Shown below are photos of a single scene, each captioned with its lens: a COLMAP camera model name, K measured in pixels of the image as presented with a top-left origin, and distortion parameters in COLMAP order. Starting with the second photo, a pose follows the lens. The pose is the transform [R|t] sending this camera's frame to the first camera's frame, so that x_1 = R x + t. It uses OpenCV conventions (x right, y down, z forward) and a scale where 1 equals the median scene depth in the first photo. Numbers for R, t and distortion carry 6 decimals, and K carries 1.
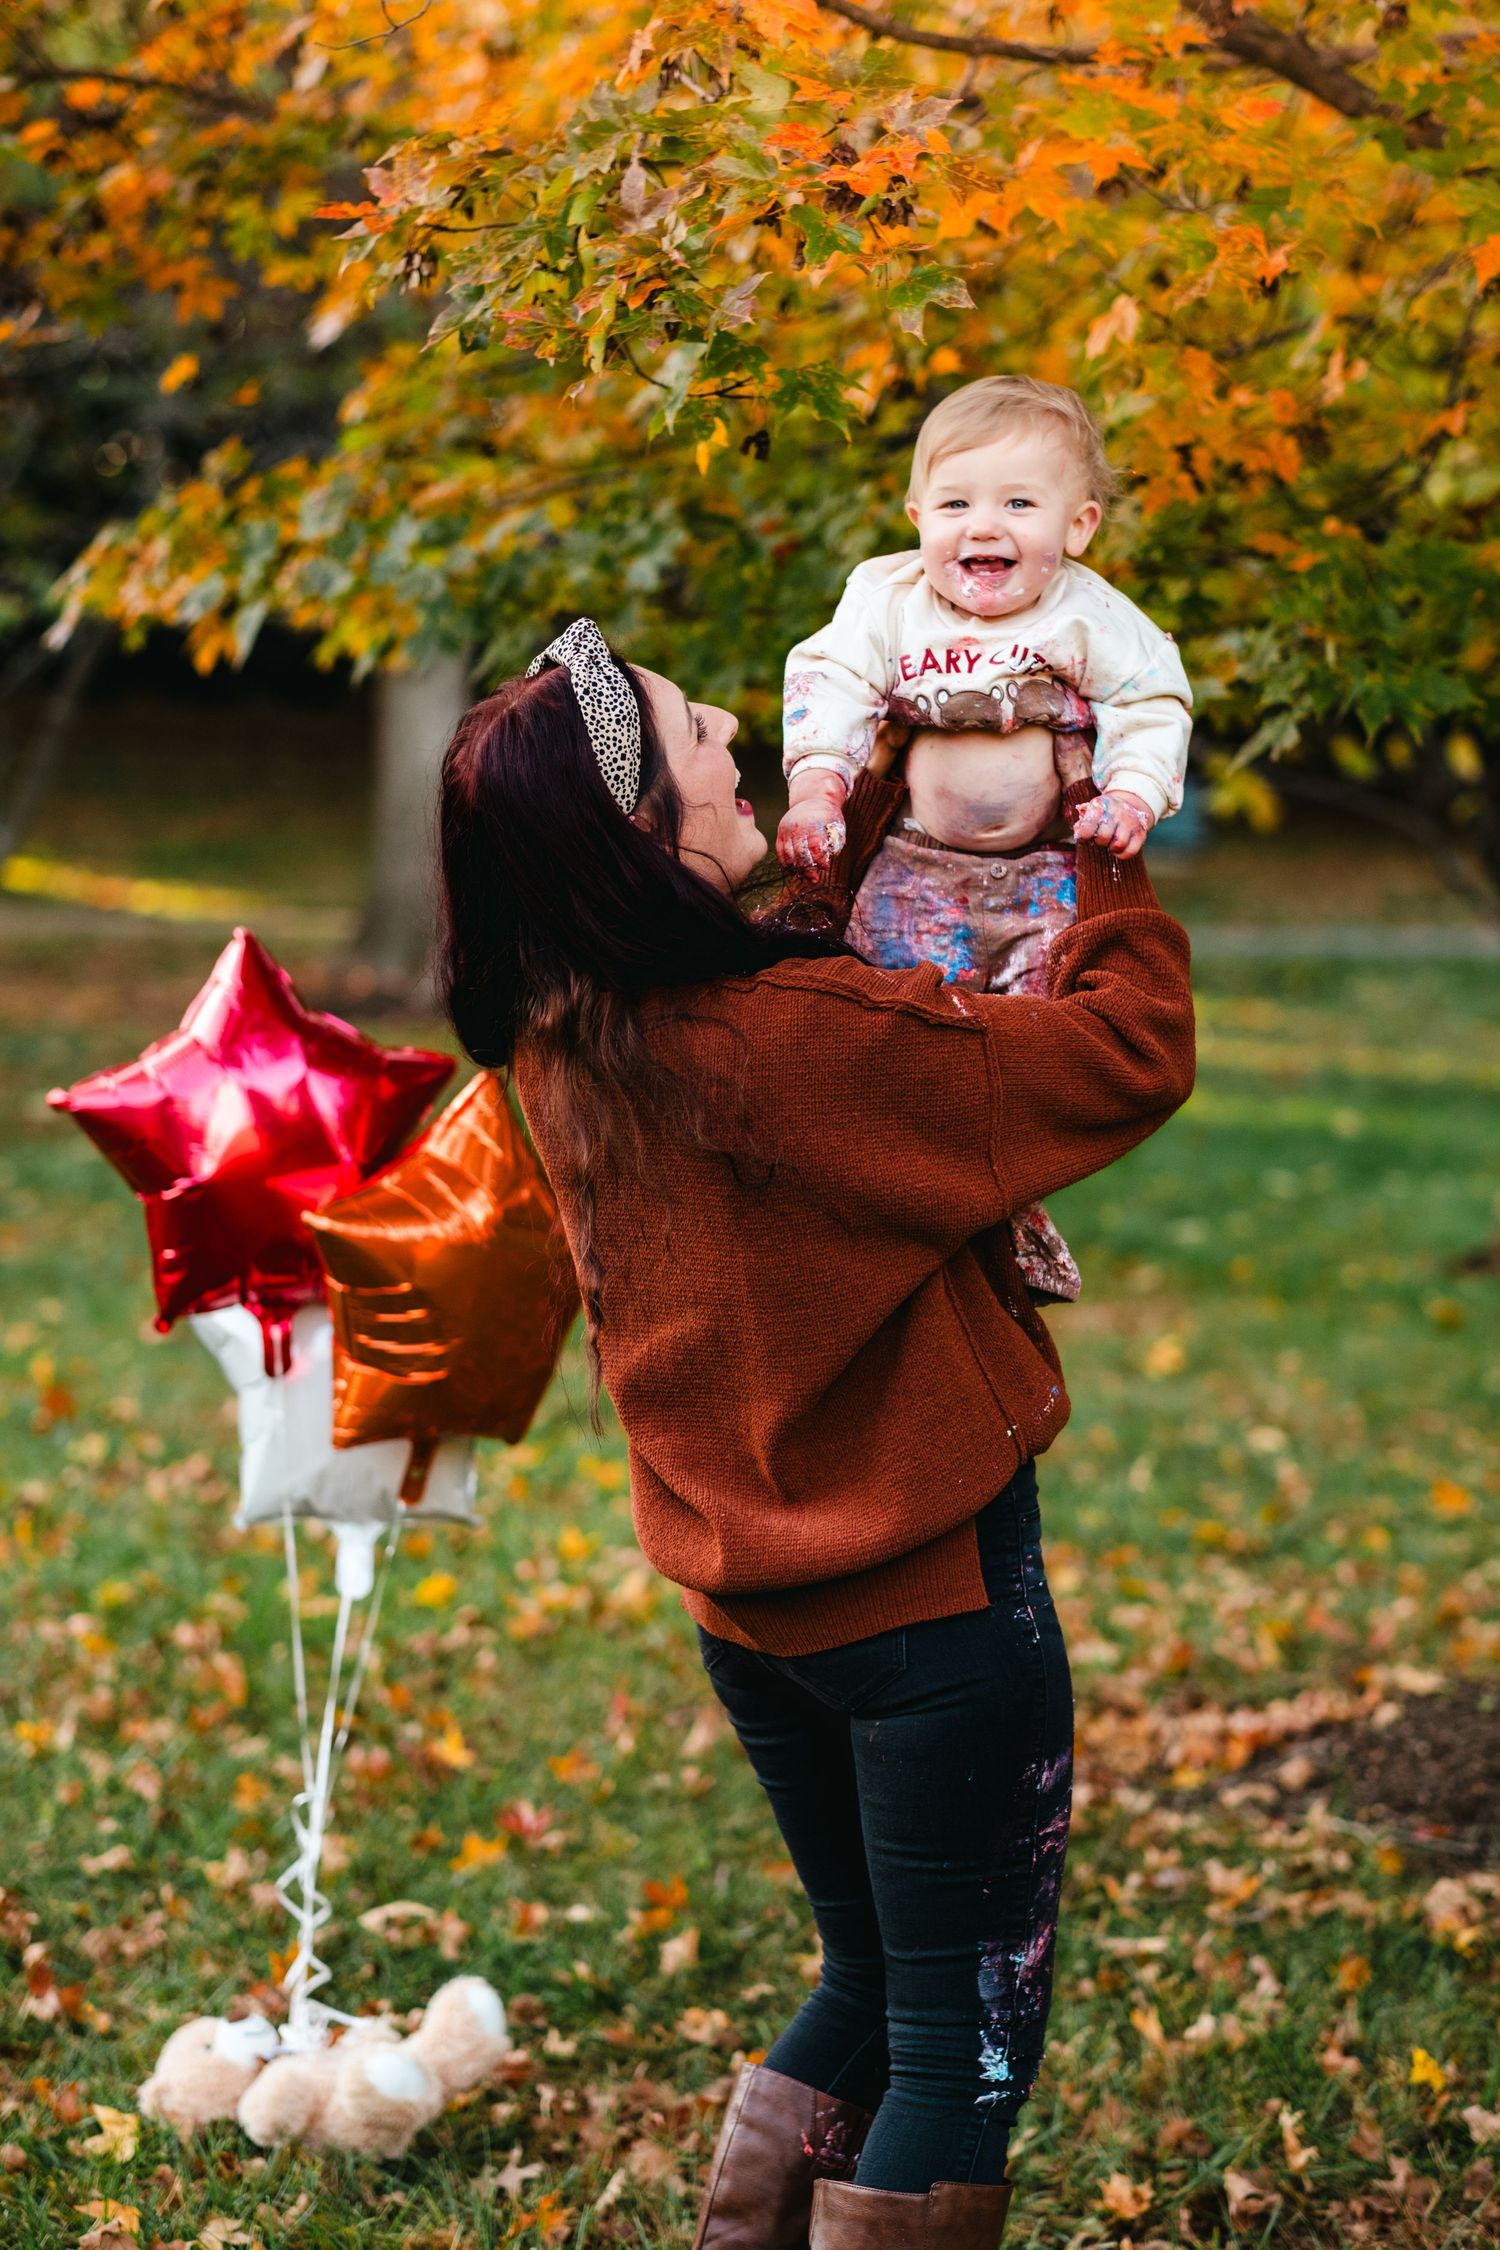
lens RADIAL K [[5777.0, 0, 750.0], [0, 5777.0, 1125.0], [0, 0, 1]] dist [0.101850, -2.822689]
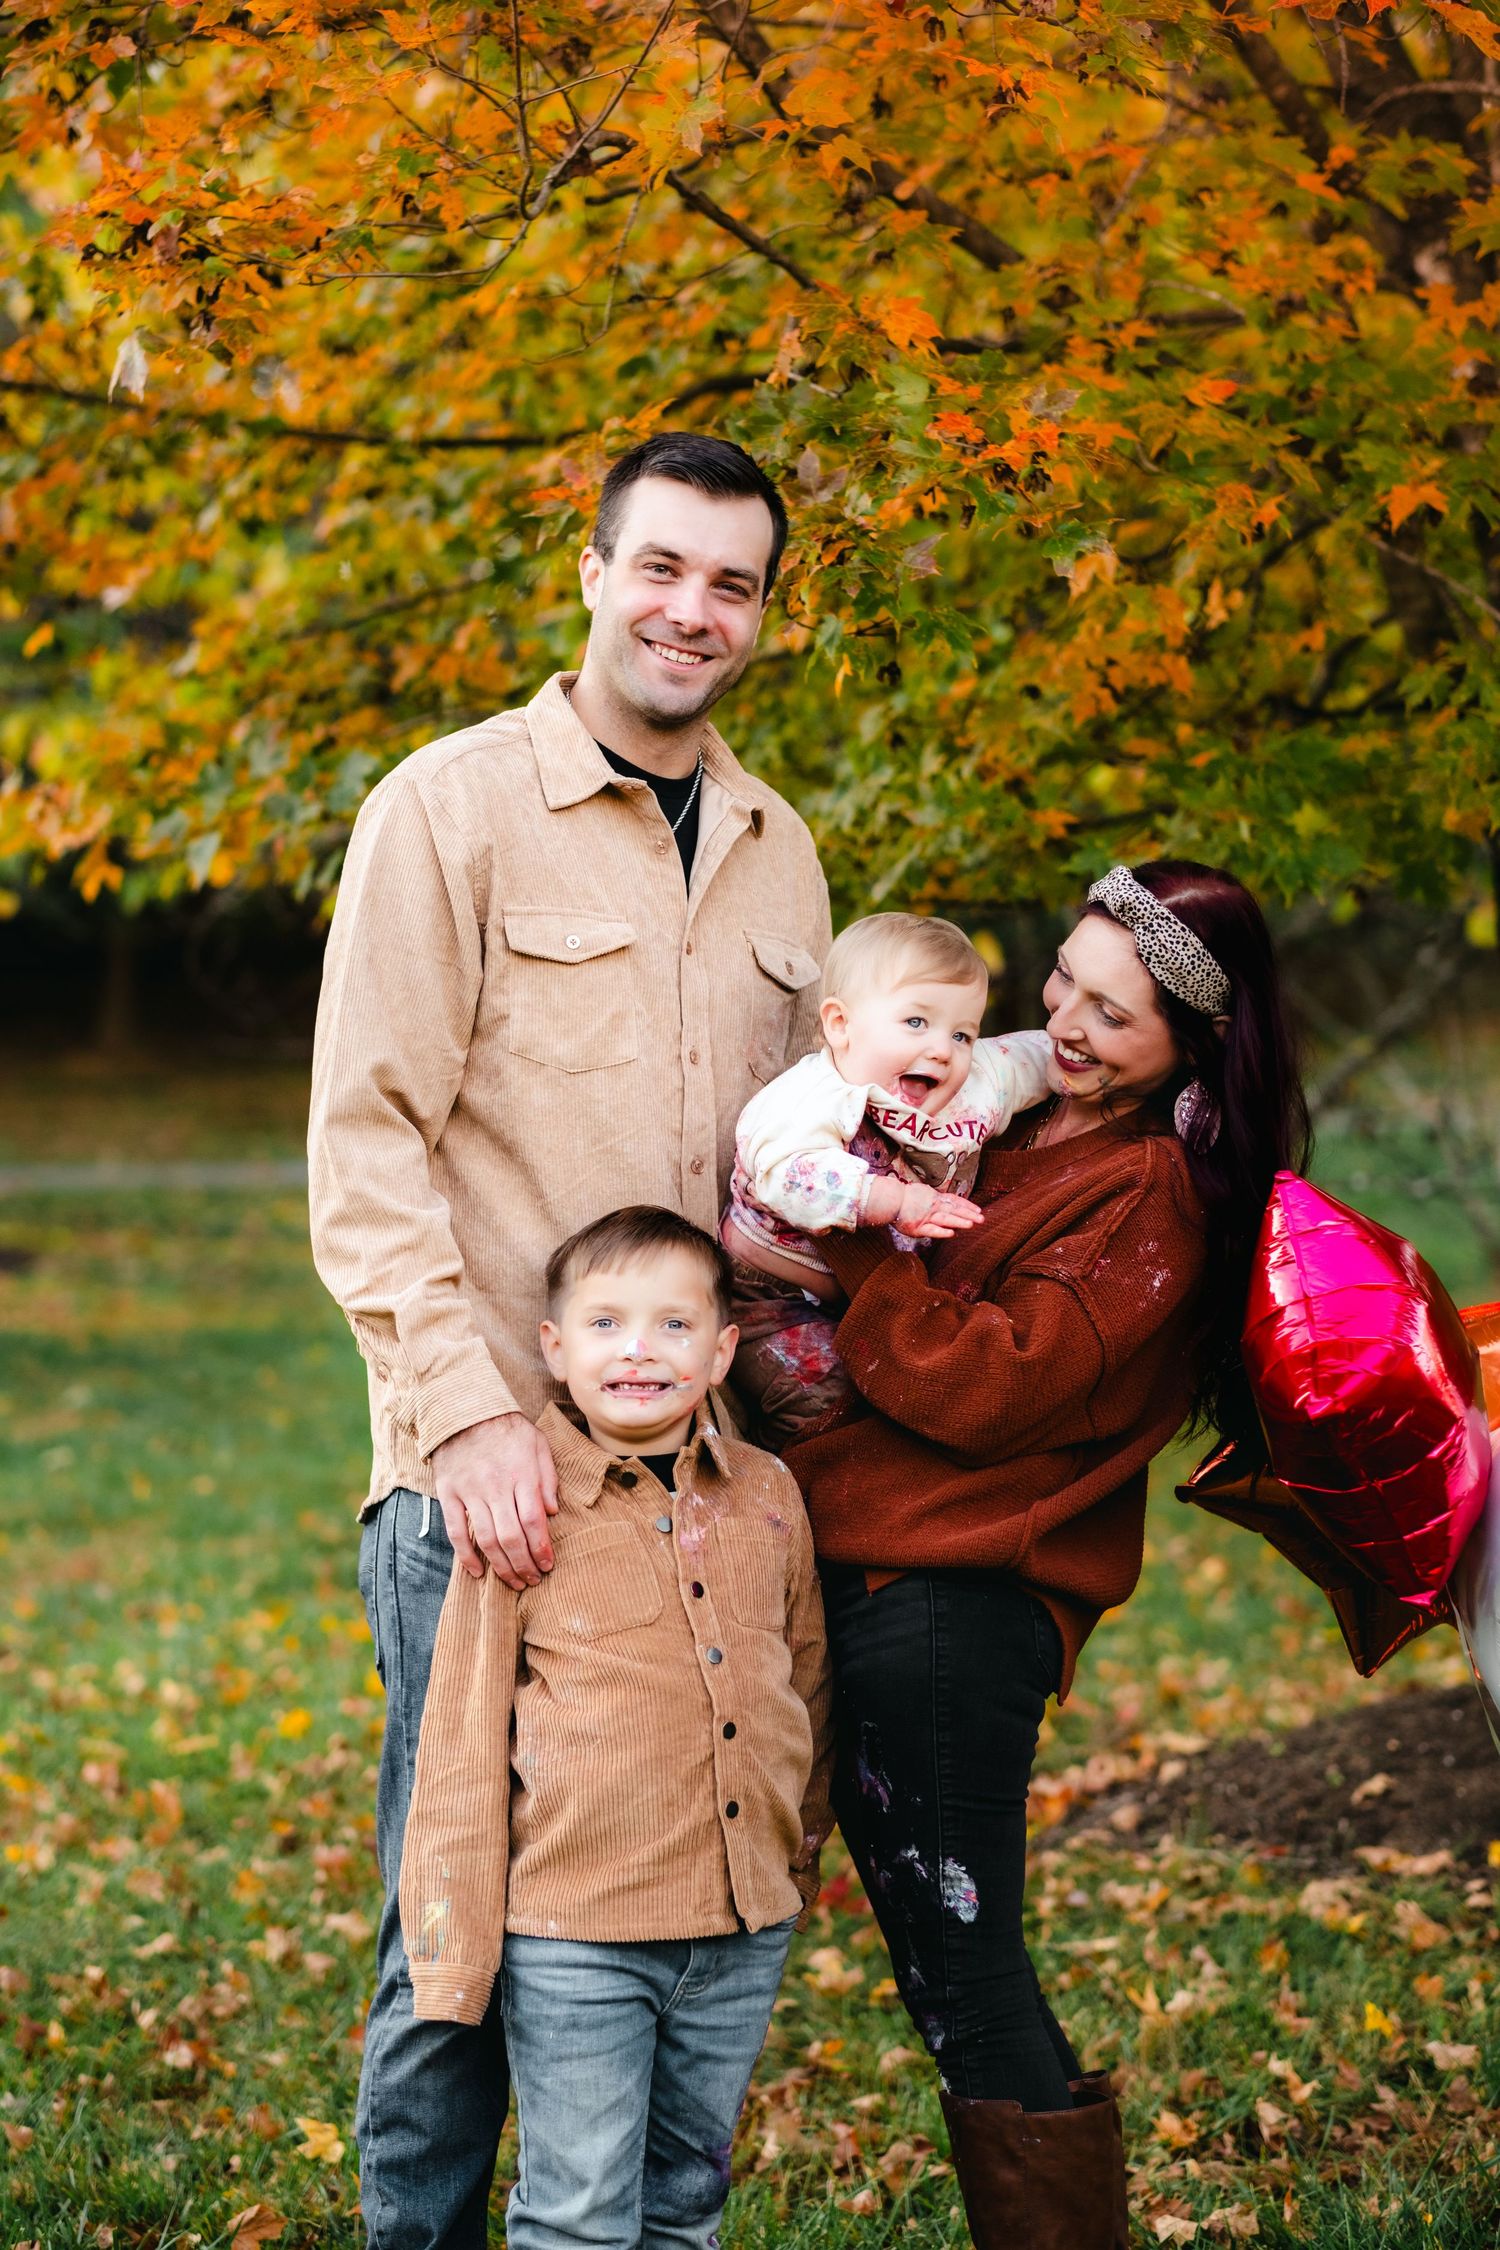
lens RADIAL K [[5777.0, 0, 750.0], [0, 5777.0, 1125.0], [0, 0, 1]] dist [0.101850, -2.822689]
pose [[0.988948, -0.048884, 0.139975, -0.168477], [0.054755, 0.997761, -0.038407, 0.018878], [-0.137785, 0.045647, 0.989410, -0.165415]]
